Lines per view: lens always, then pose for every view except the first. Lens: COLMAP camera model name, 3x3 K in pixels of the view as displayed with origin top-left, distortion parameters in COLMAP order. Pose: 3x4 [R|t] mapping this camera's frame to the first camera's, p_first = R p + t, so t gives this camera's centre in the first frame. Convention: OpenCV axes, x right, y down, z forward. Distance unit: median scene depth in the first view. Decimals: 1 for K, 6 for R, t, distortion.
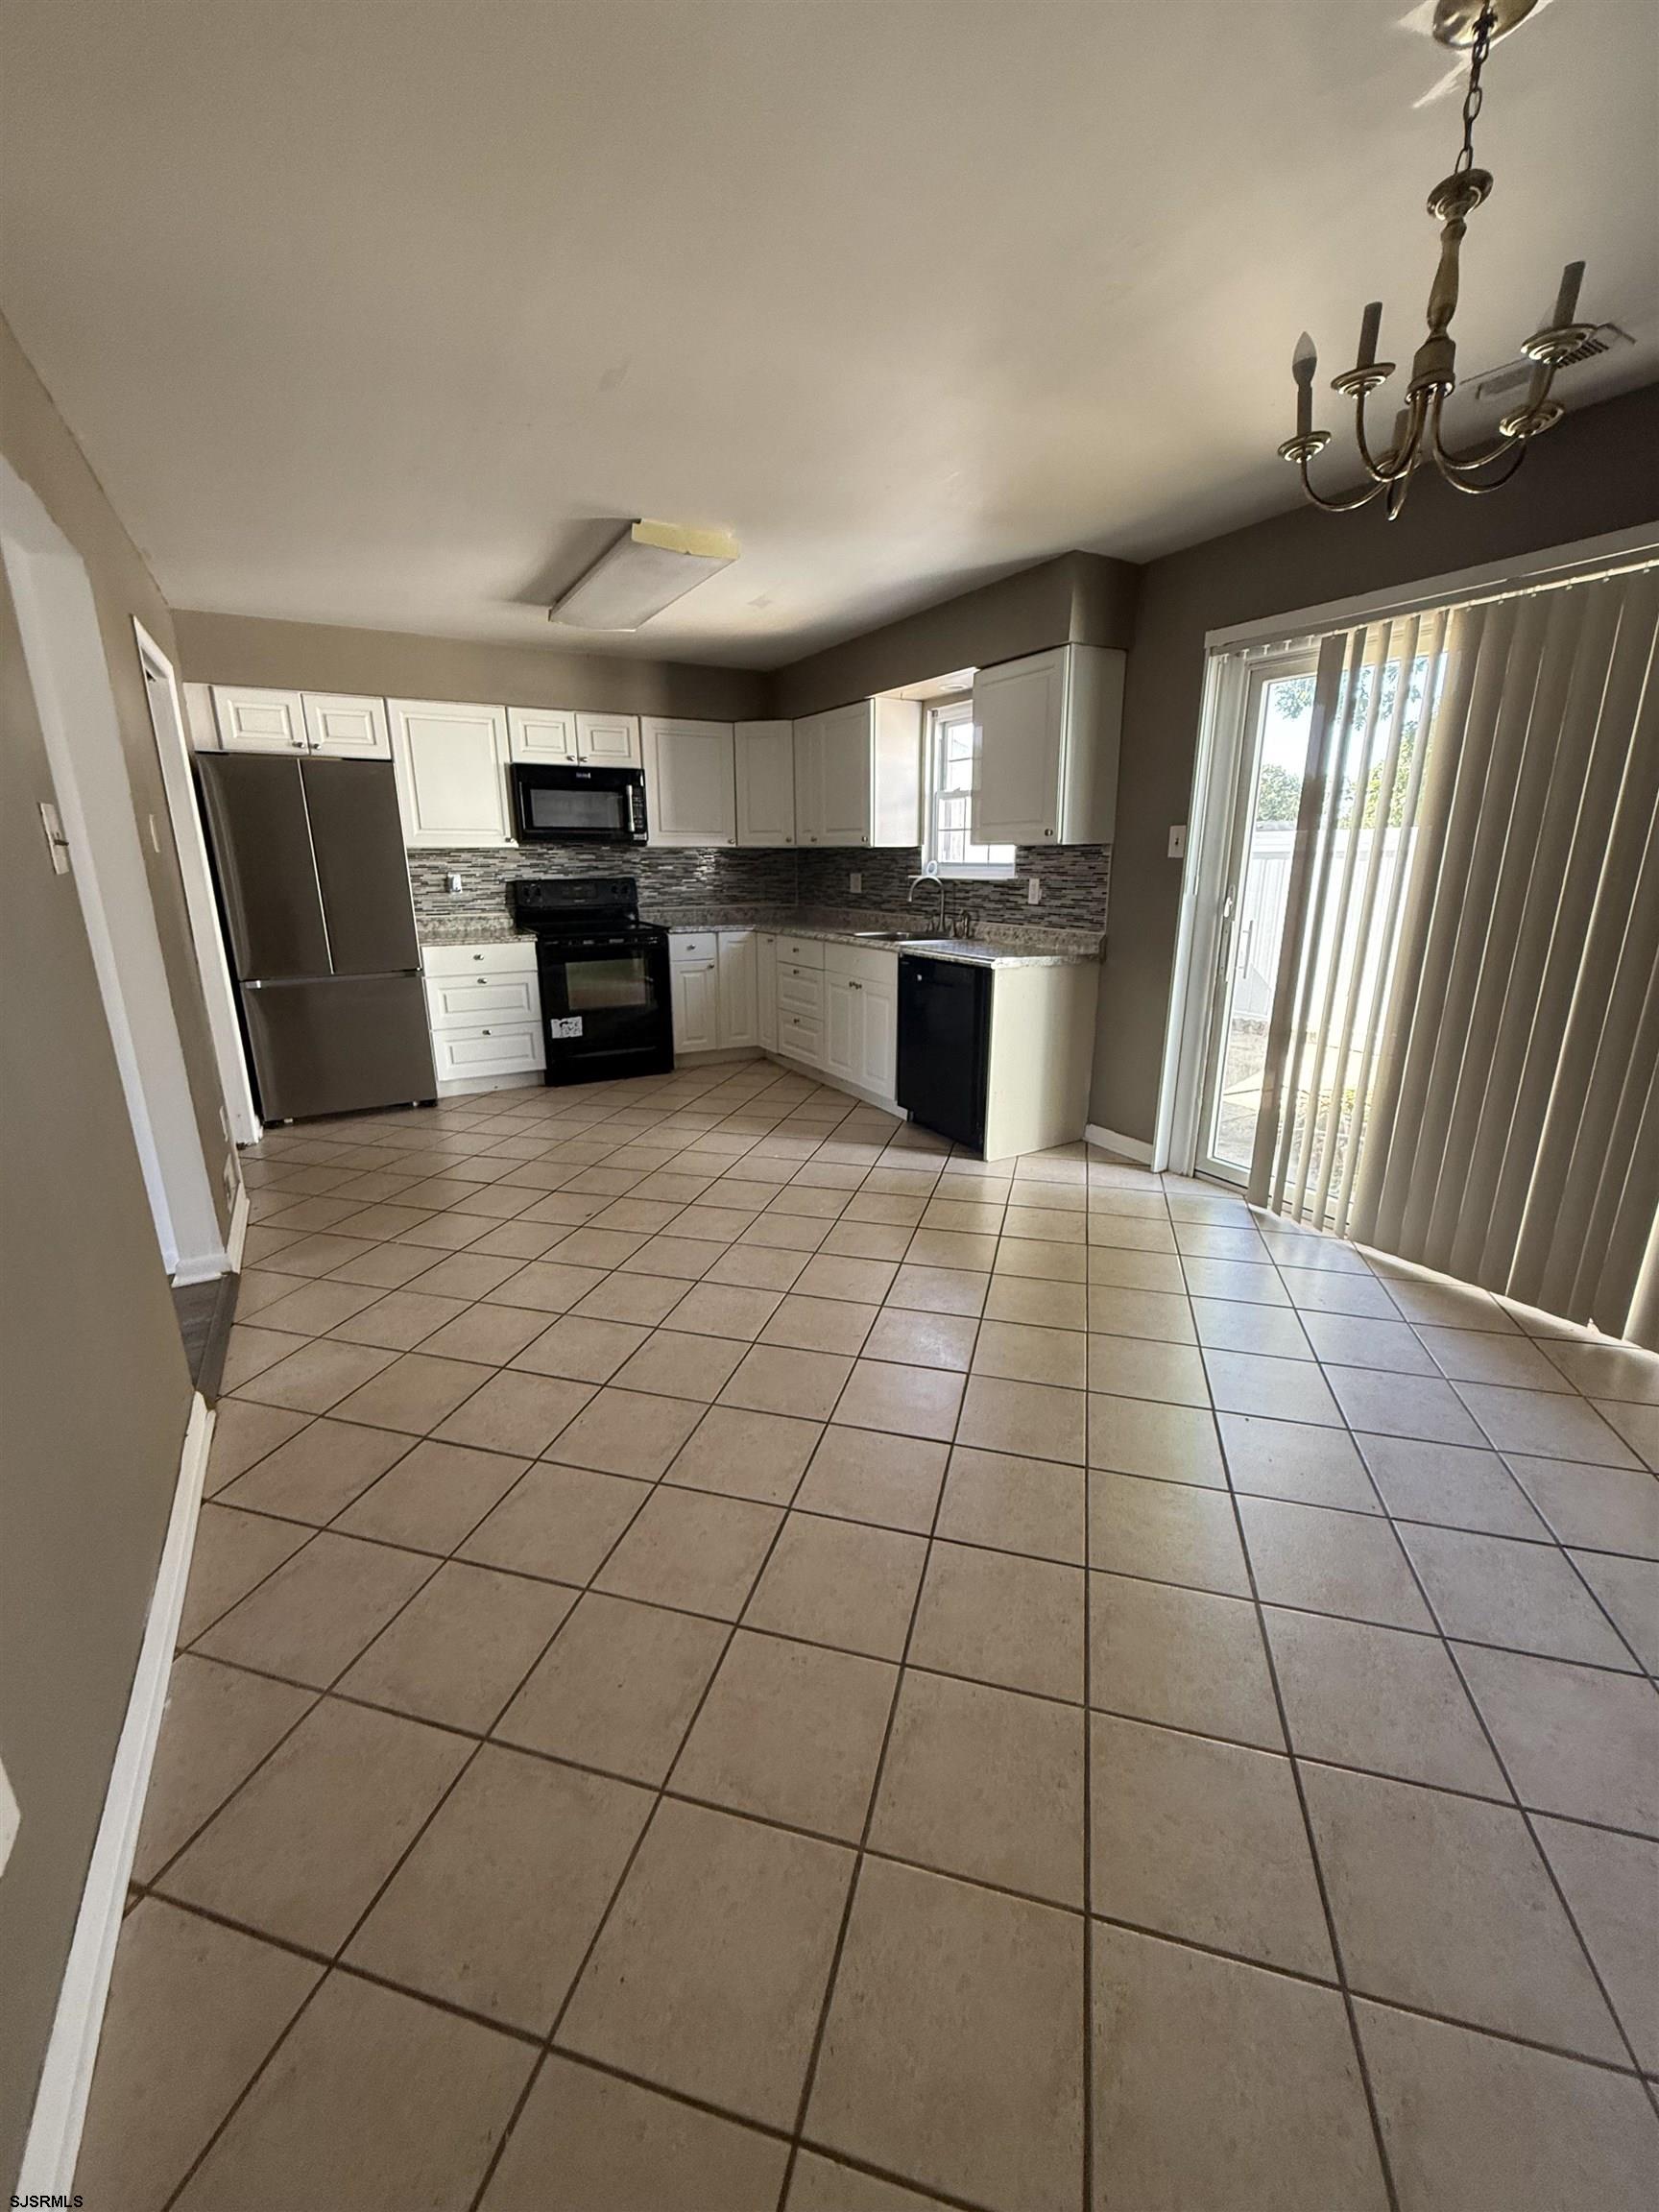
lens RADIAL K [[886.8, 0, 827.6], [0, 886.8, 1103.7], [0, 0, 1]] dist [0.000552, 0.000110]
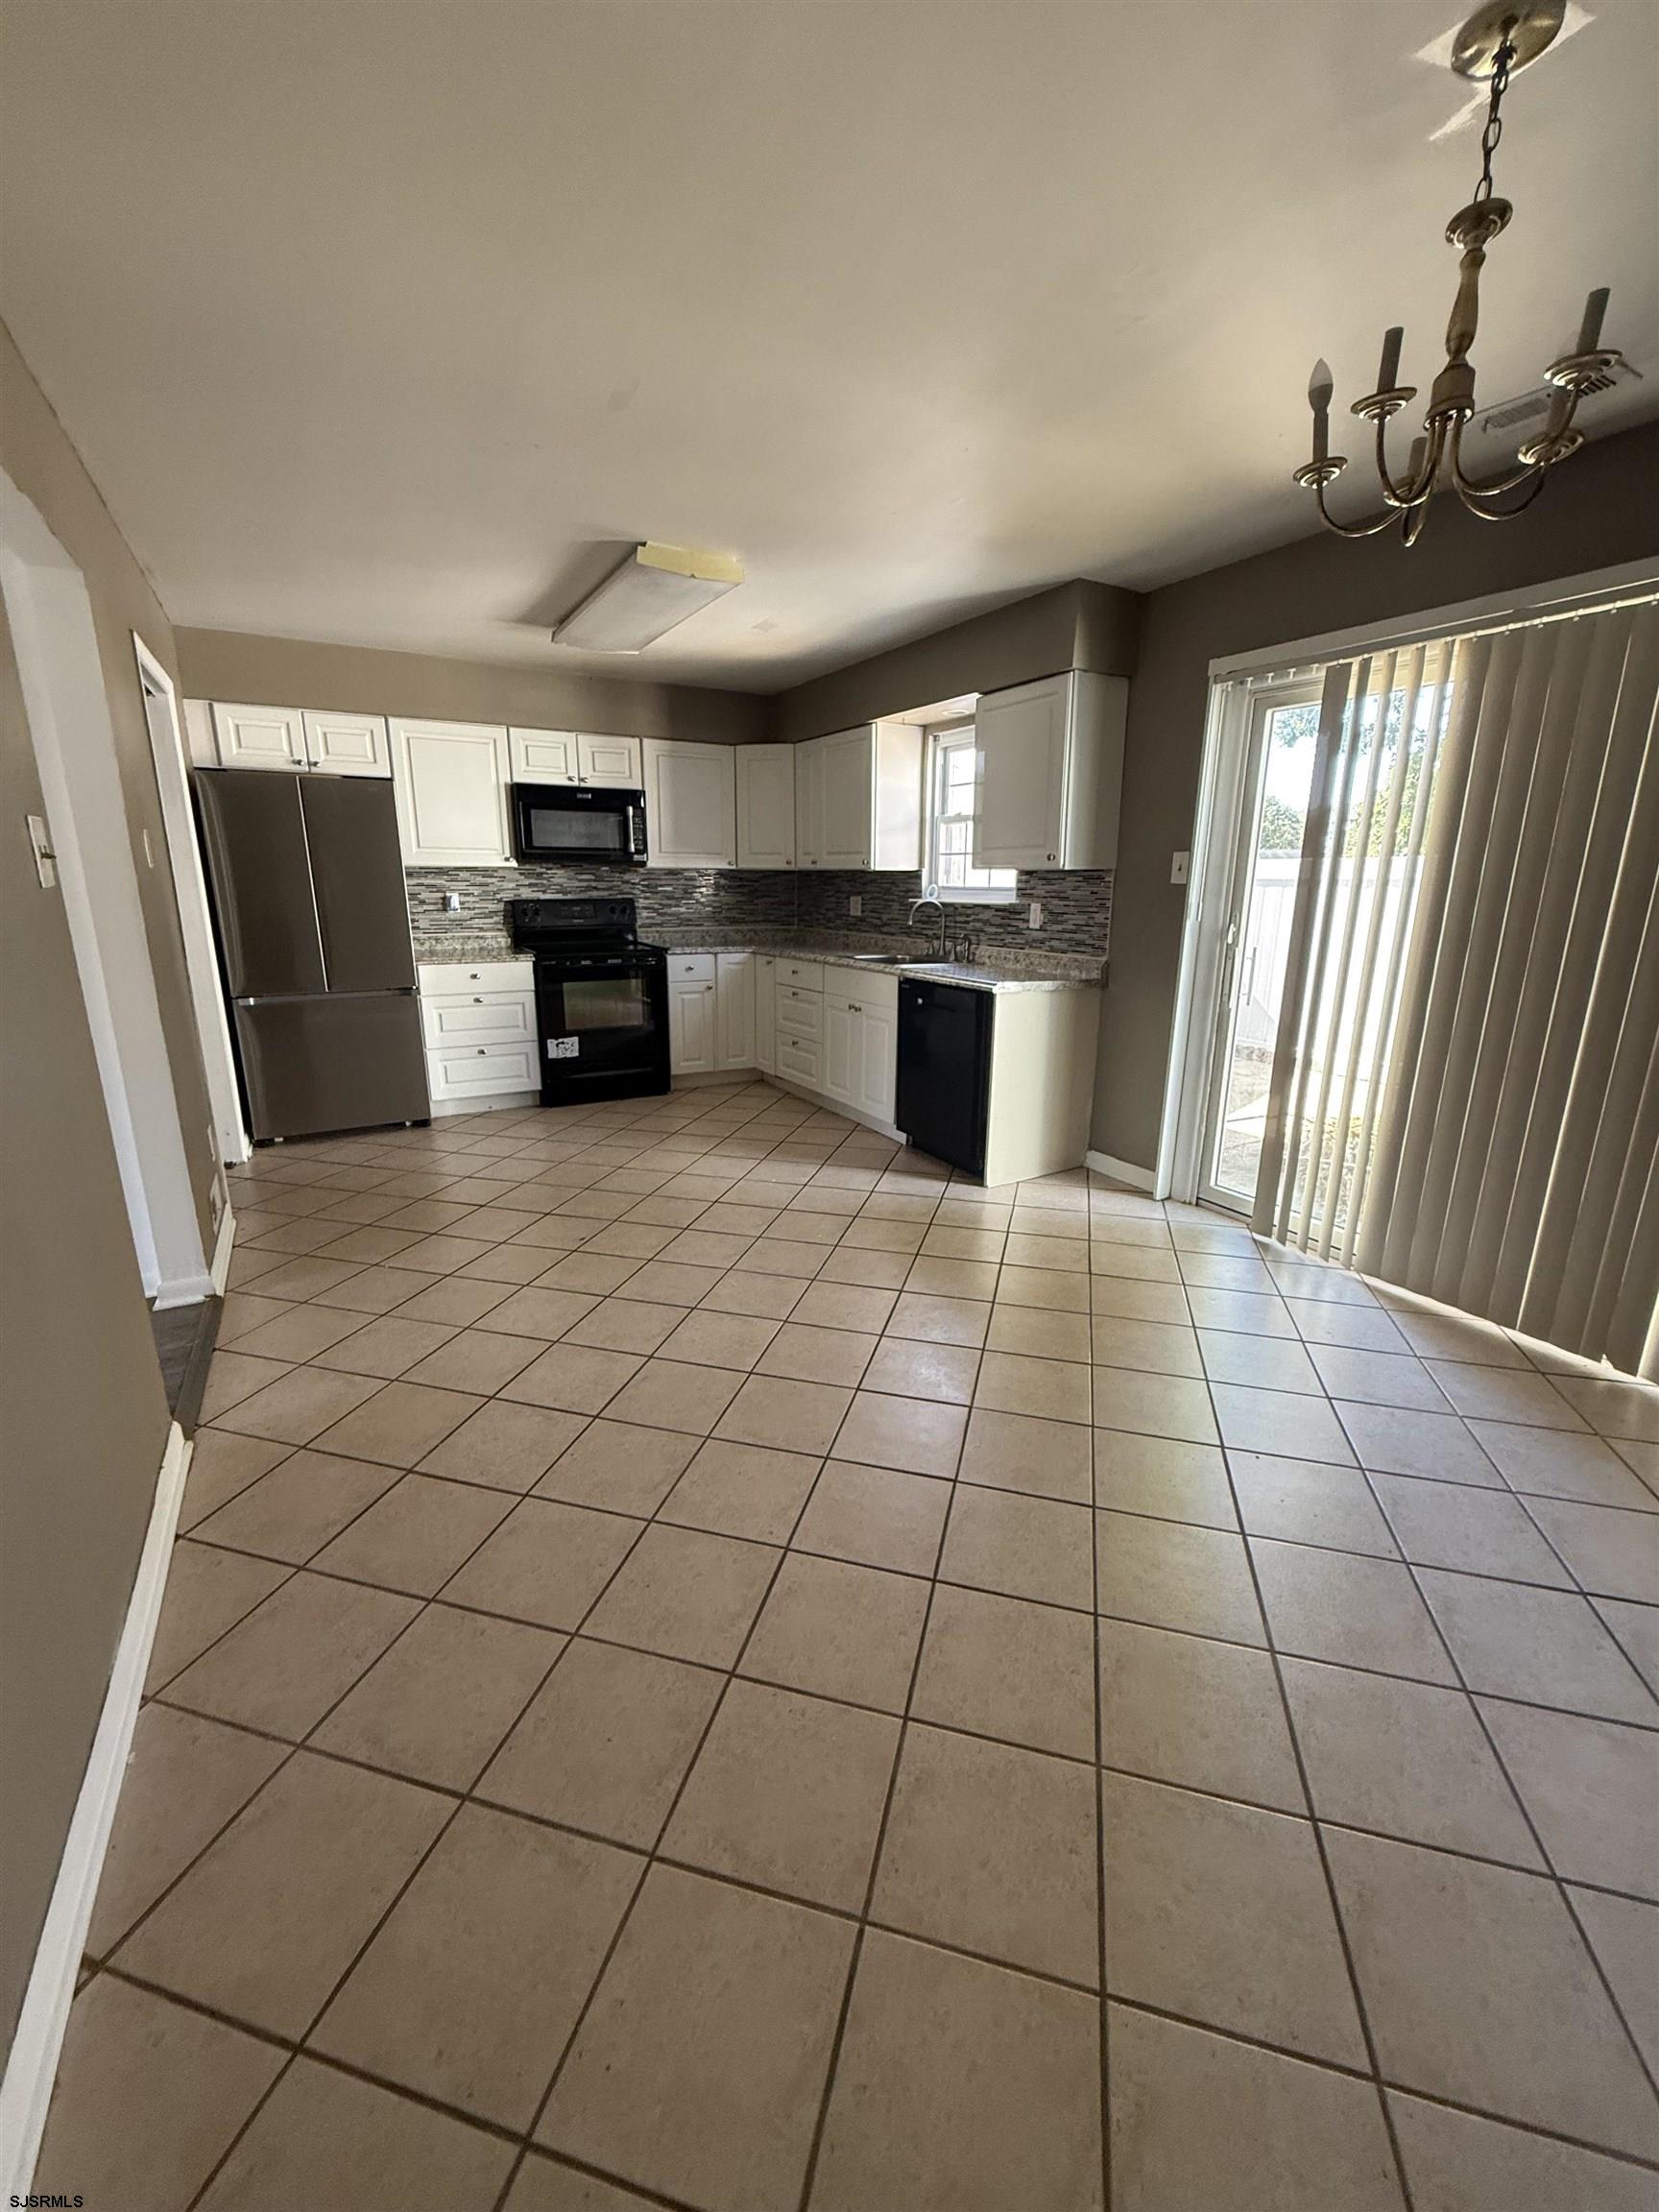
lens RADIAL K [[886.8, 0, 828.8], [0, 886.8, 1101.8], [0, 0, 1]] dist [0.000552, 0.000110]
pose [[0.999938, 0.008849, 0.006780, -0.003728], [-0.008667, 0.999613, -0.026444, -0.001987], [-0.007011, 0.026384, 0.999627, 0.009569]]
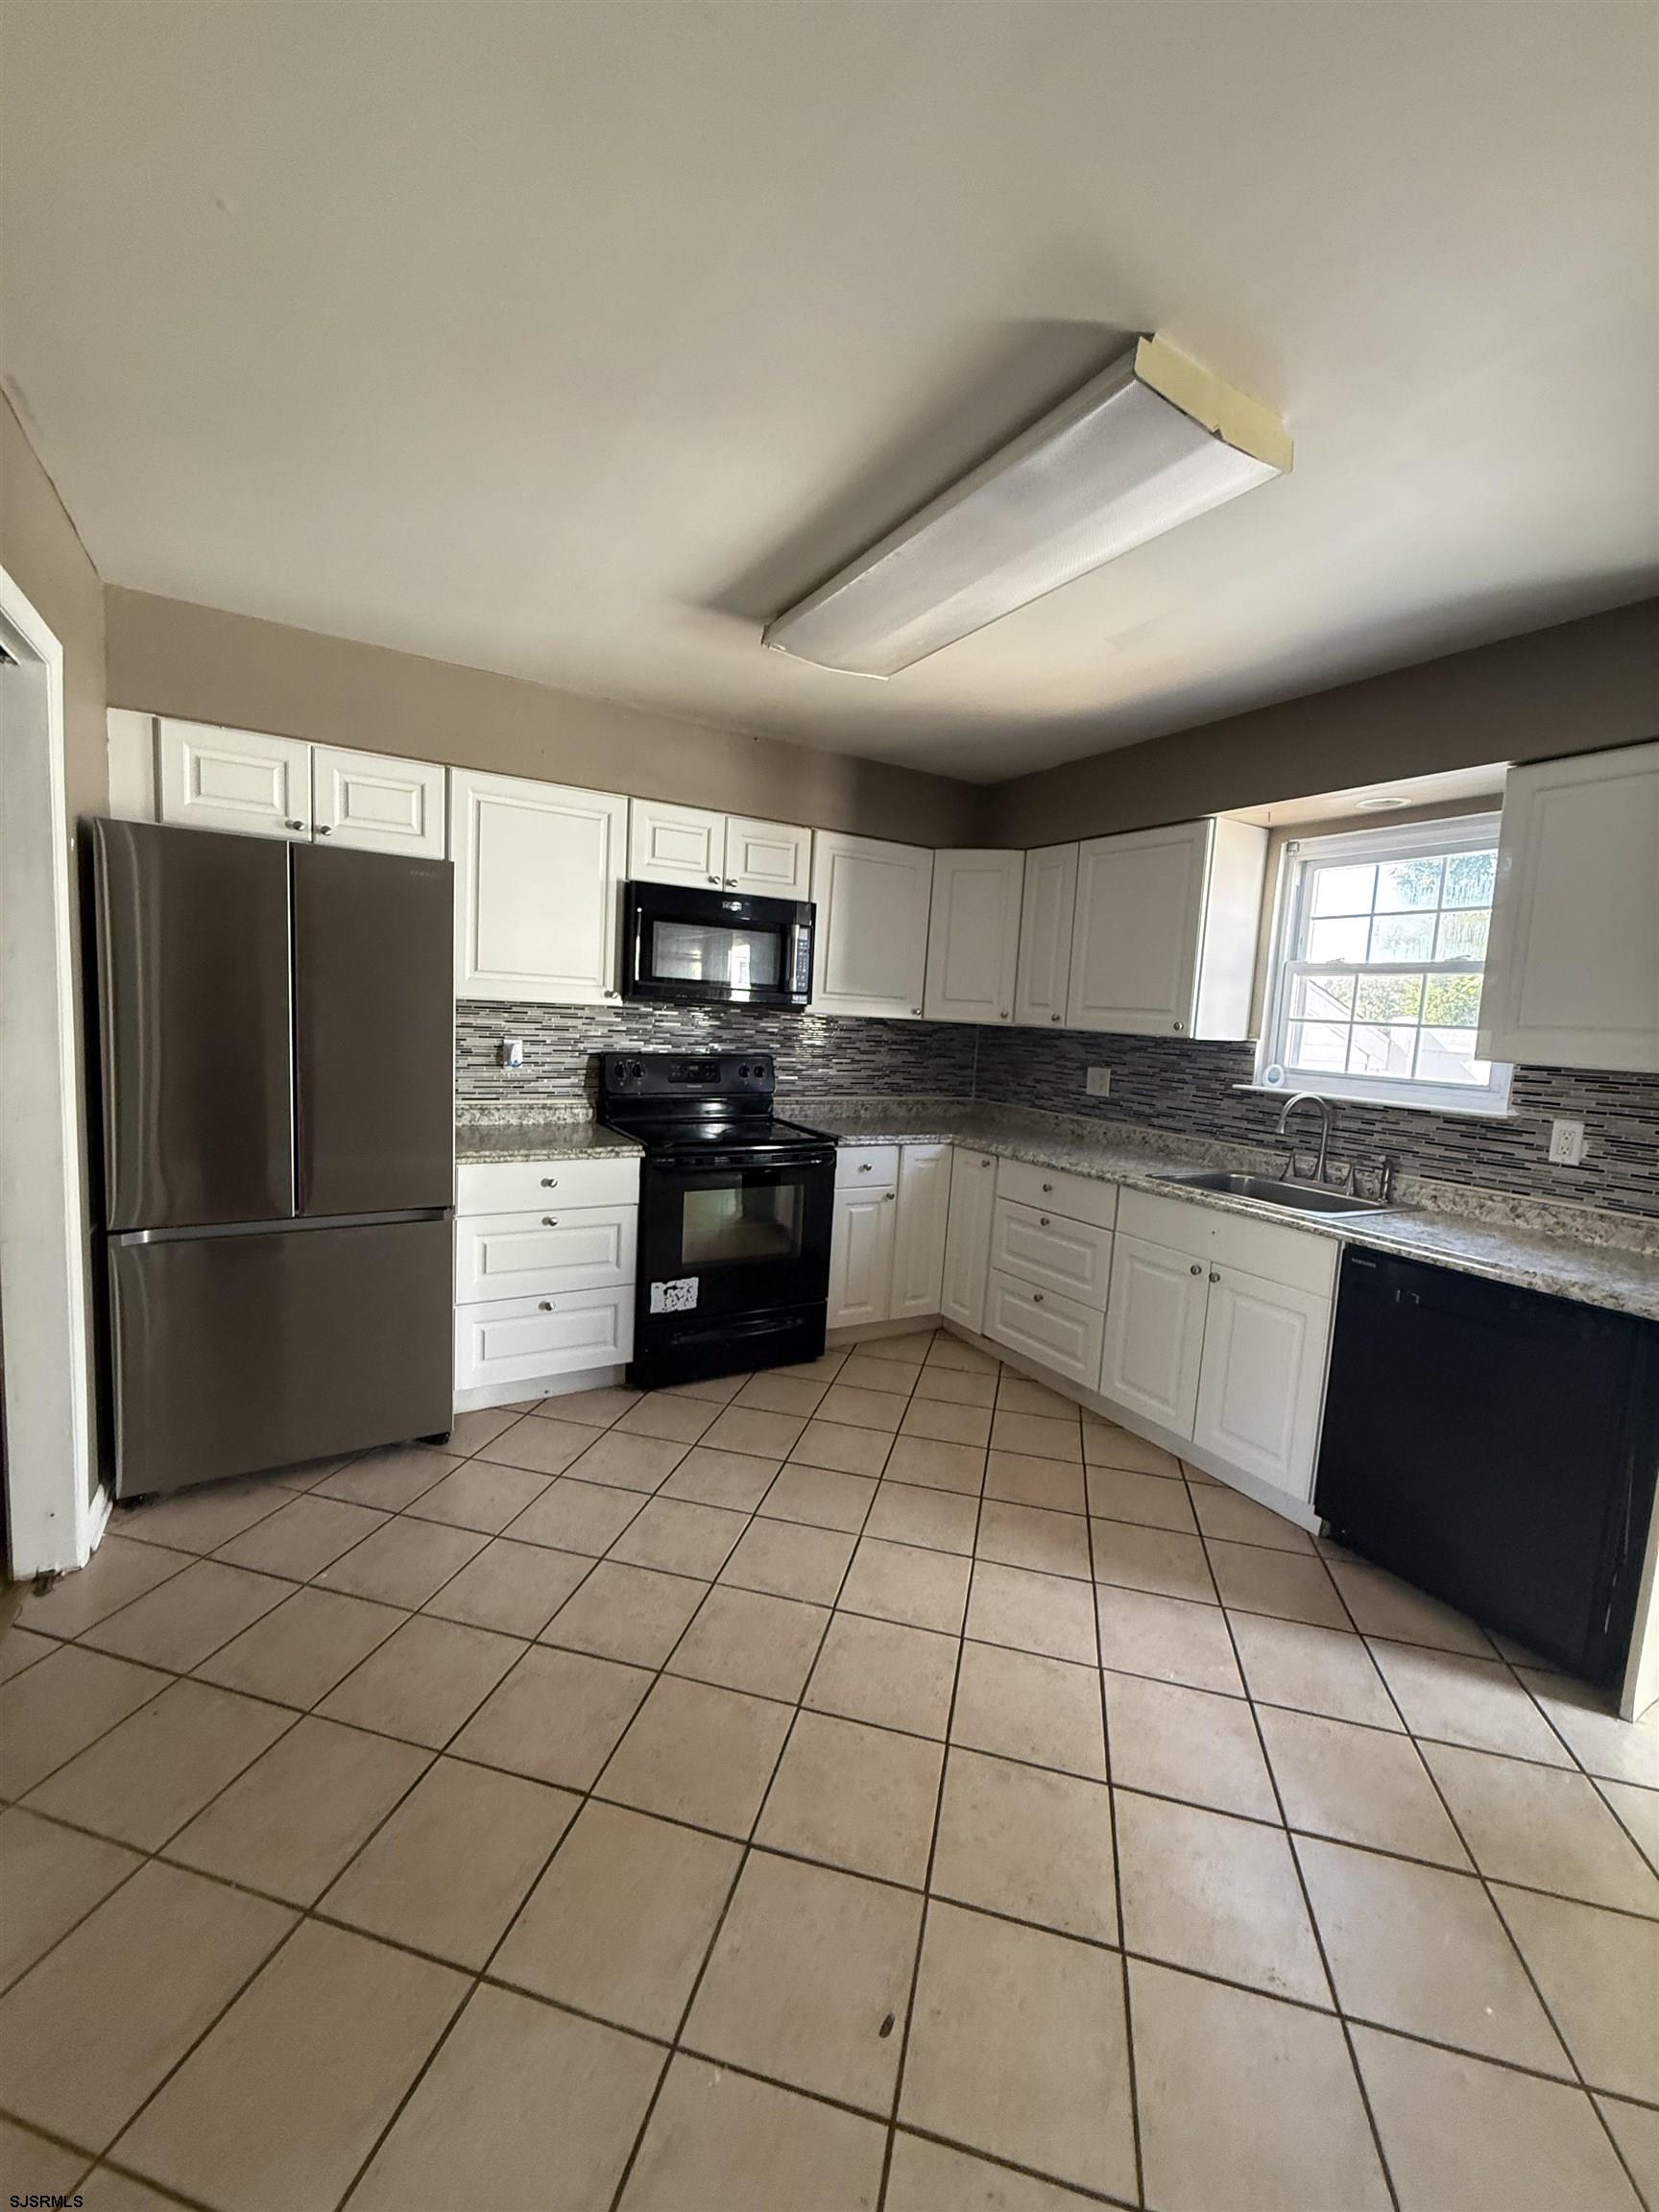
lens RADIAL K [[886.8, 0, 836.2], [0, 886.8, 1098.0], [0, 0, 1]] dist [0.000552, 0.000110]
pose [[0.998061, 0.055188, 0.028781, -0.223359], [-0.049474, 0.983999, -0.171170, -0.129756], [-0.037767, 0.169414, 0.984821, 0.399950]]
